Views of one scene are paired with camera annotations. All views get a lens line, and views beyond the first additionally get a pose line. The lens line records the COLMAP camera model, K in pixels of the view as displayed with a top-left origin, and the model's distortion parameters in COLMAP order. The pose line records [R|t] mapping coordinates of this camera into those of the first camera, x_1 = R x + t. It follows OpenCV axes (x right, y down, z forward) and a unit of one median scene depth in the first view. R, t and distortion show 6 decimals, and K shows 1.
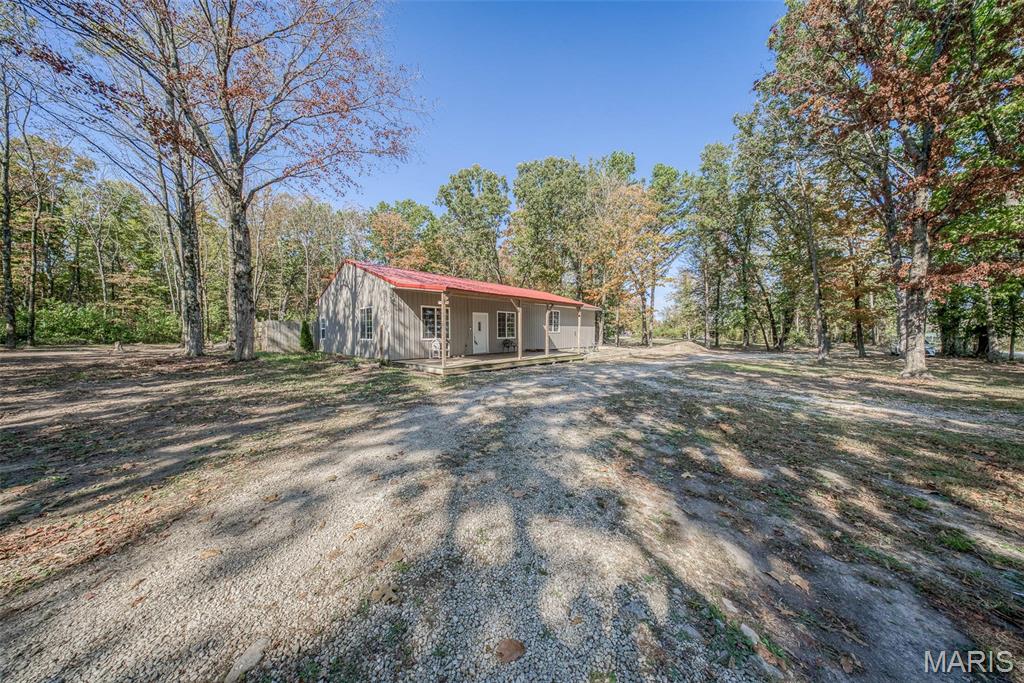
lens RADIAL K [[283.5, 0, 512.0], [0, 283.5, 341.5], [0, 0, 1]] dist [-0.000279, -0.000025]
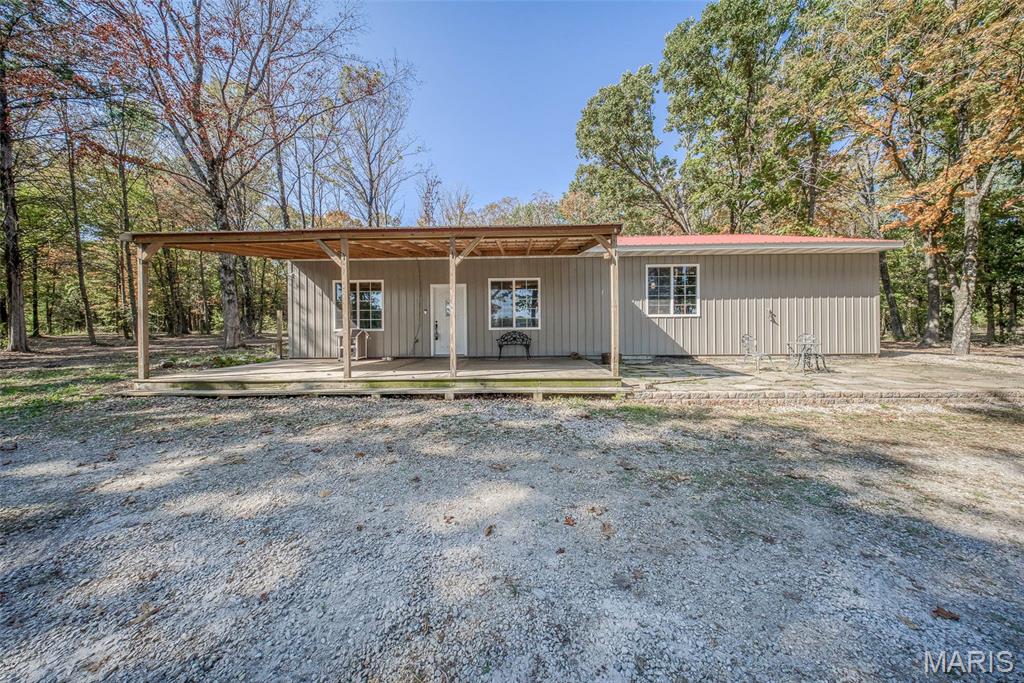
lens RADIAL K [[296.4, 0, 512.7], [0, 296.4, 327.7], [0, 0, 1]] dist [-0.000379, -0.000043]
pose [[0.684589, -0.000028, -0.728929, 0.423708], [-0.012736, 0.999847, -0.012000, -0.008219], [0.728818, 0.017499, 0.684484, 0.705654]]
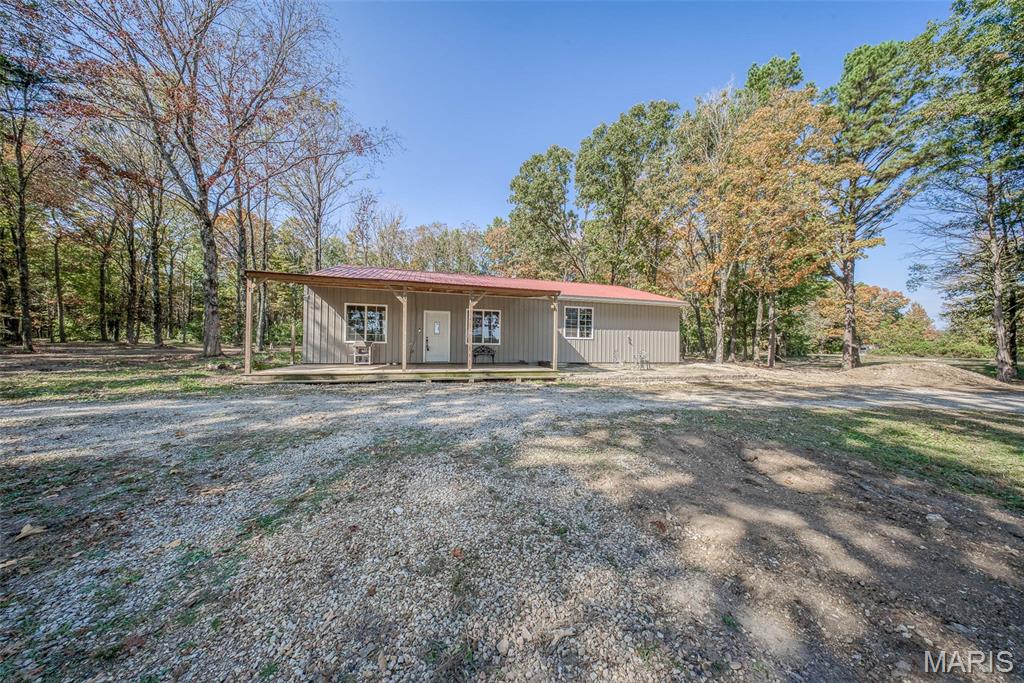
lens RADIAL K [[283.5, 0, 512.0], [0, 283.5, 341.5], [0, 0, 1]] dist [-0.000279, -0.000025]
pose [[0.866204, 0.014052, -0.499494, 0.486241], [-0.032349, 0.999085, -0.027991, 0.000226], [0.498643, 0.040404, 0.865865, 0.426782]]
